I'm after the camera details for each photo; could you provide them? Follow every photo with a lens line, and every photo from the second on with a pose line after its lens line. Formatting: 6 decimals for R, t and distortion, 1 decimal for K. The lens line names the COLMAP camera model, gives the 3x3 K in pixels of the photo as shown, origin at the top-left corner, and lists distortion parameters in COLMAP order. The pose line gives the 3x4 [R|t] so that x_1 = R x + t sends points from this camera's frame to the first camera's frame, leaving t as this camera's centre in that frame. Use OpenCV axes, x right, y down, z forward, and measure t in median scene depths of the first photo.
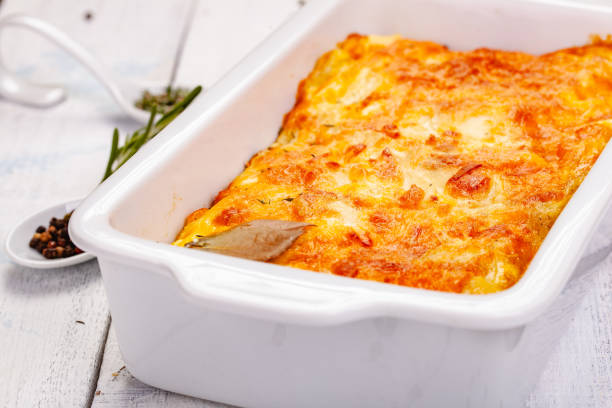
lens RADIAL K [[1998.2, 0, 306.0], [0, 1998.2, 204.0], [0, 0, 1]] dist [-0.025709, 1.708850]
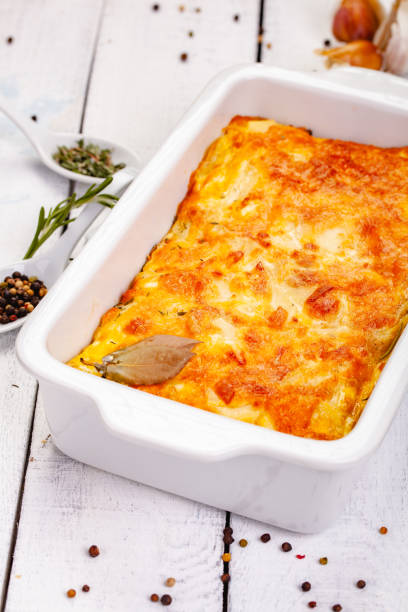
lens RADIAL K [[1955.9, 0, 204.0], [0, 1955.9, 306.0], [0, 0, 1]] dist [-0.015768, 0.872242]
pose [[0.998443, 0.043610, 0.034784, -0.036599], [-0.050464, 0.971863, 0.230077, -0.280625], [-0.023772, -0.231474, 0.972551, -0.213155]]
